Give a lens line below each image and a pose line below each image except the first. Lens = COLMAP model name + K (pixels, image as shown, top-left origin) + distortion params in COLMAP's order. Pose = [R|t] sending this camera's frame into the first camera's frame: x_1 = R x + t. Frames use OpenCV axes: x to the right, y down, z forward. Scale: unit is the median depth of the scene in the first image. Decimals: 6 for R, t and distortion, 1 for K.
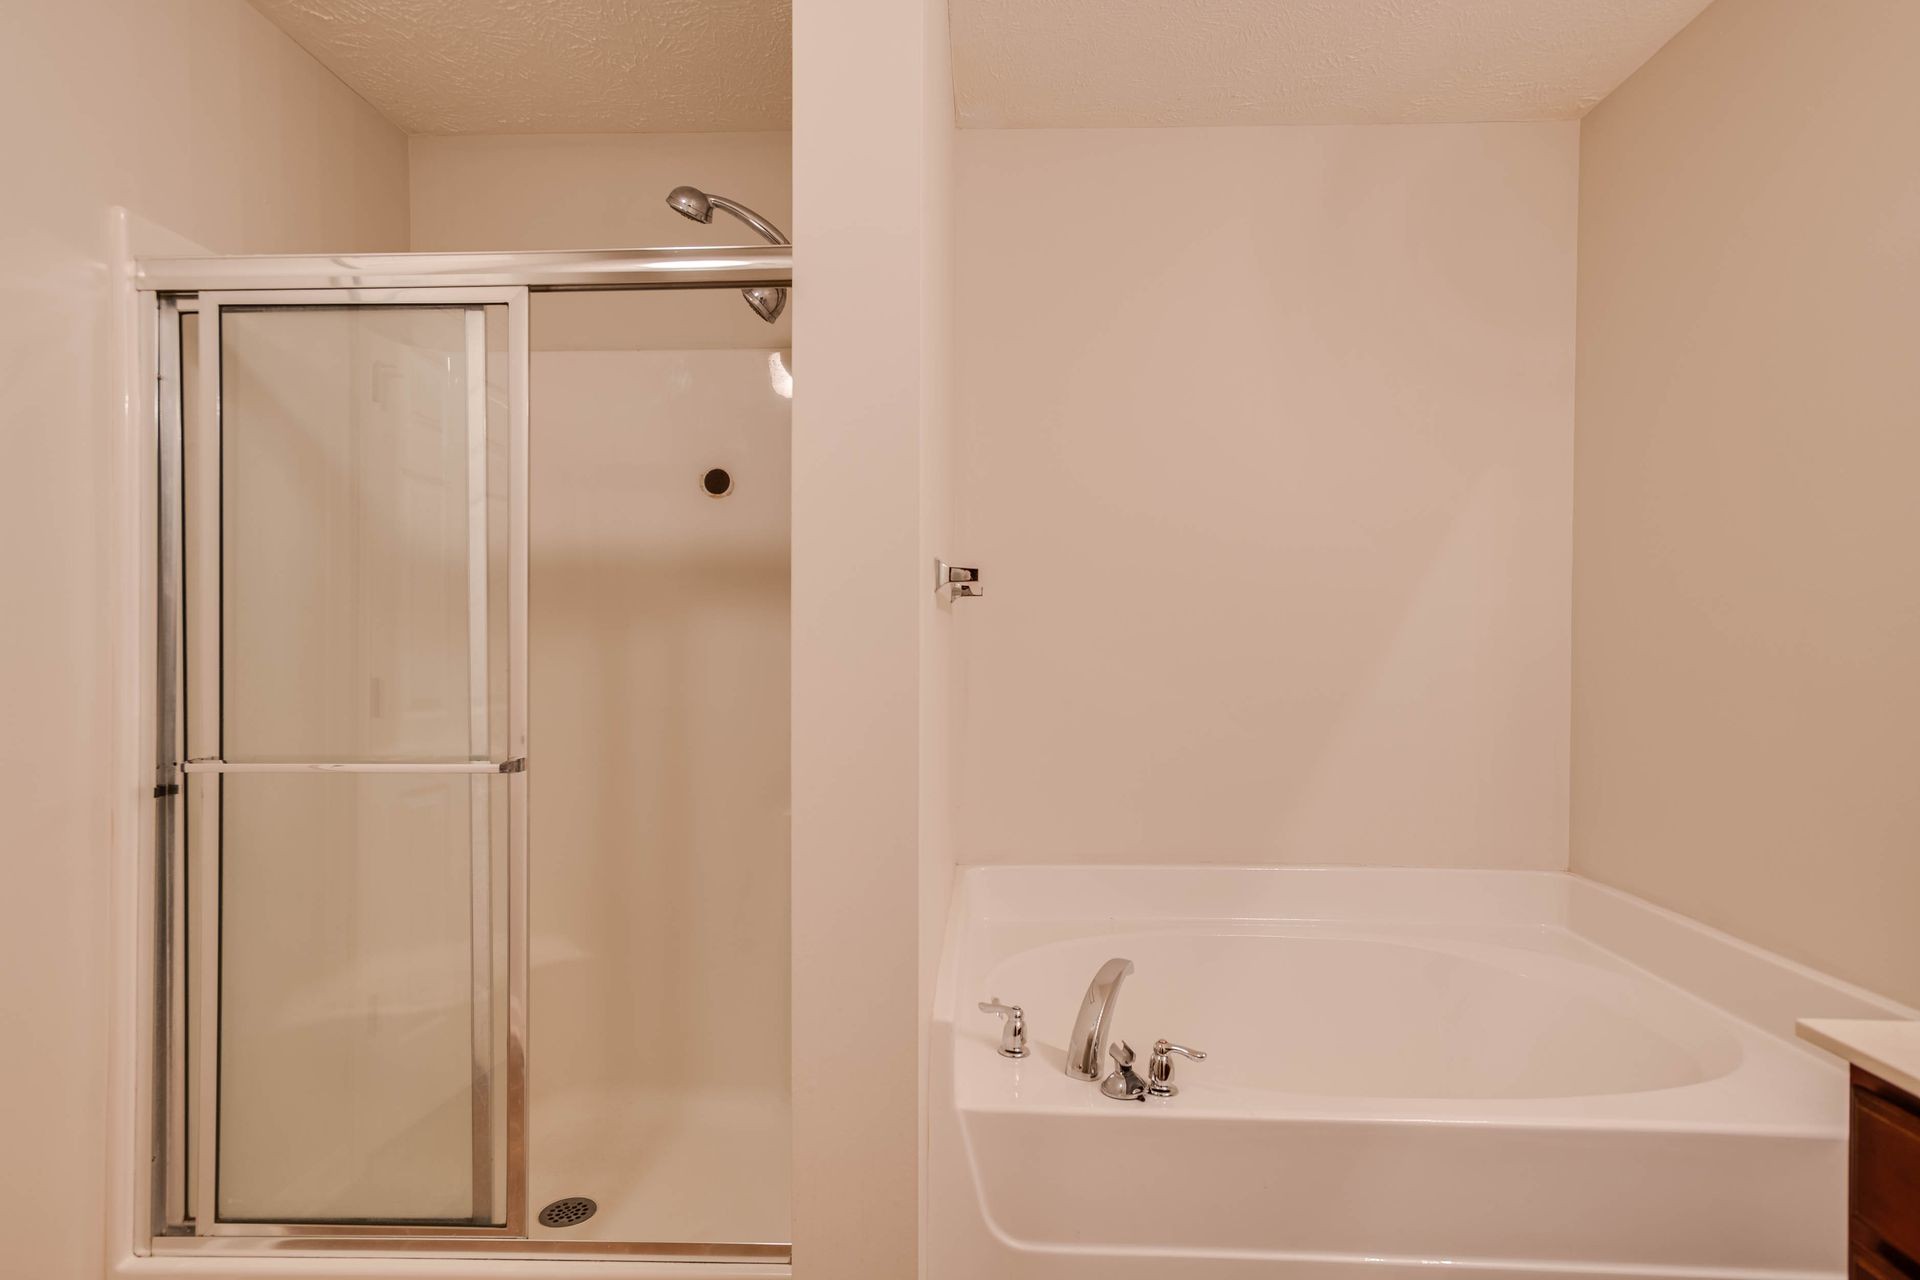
lens RADIAL K [[1034.7, 0, 960.0], [0, 1034.7, 640.0], [0, 0, 1]] dist [0.009051, 0.000585]
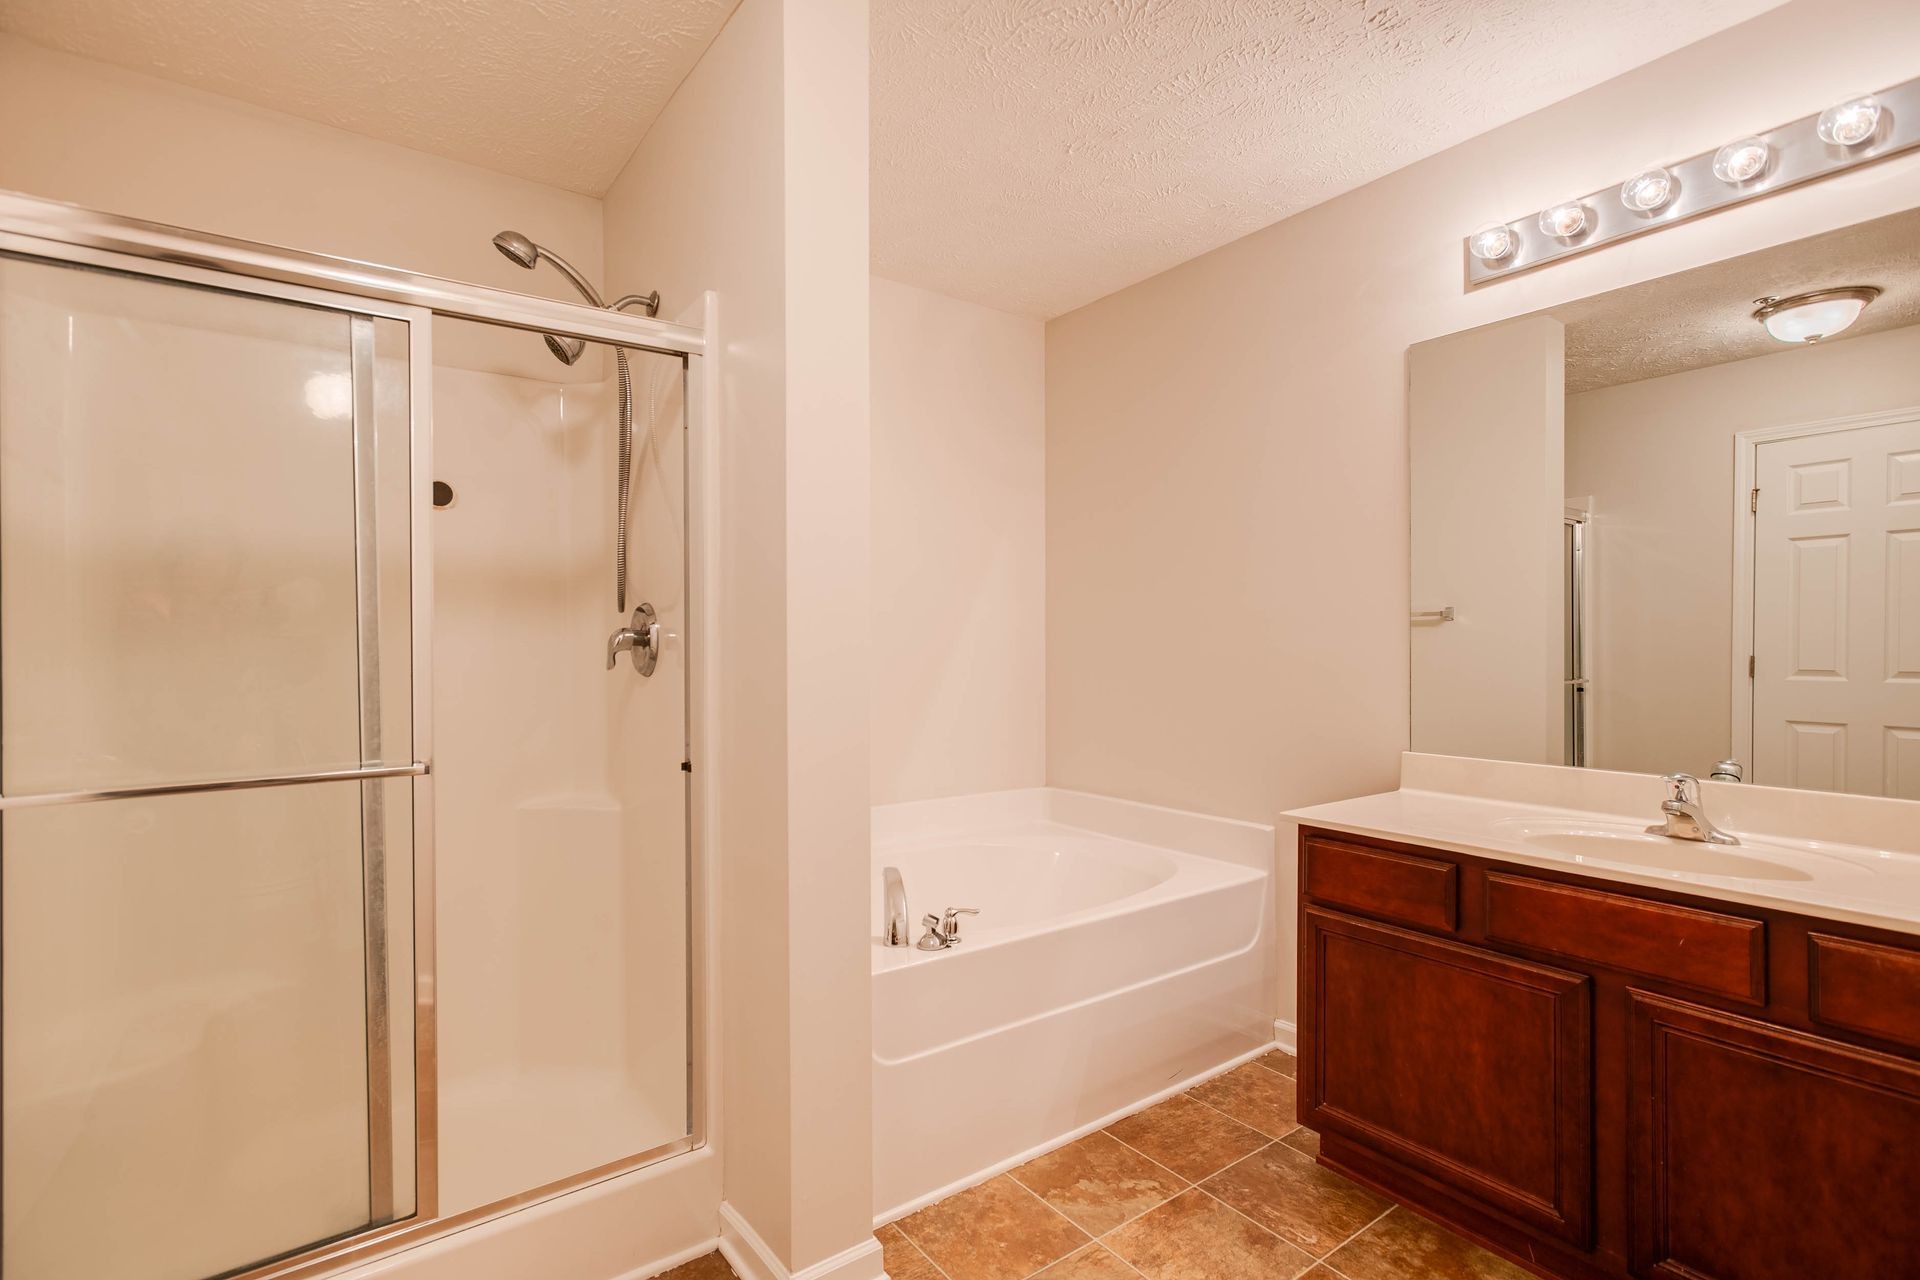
lens RADIAL K [[911.0, 0, 965.0], [0, 911.0, 645.4], [0, 0, 1]] dist [-0.000519, 0.000017]
pose [[0.785501, -0.008759, 0.618798, -0.492732], [0.011065, 0.999939, 0.000107, 0.003934], [-0.618761, 0.006763, 0.785550, -0.046134]]
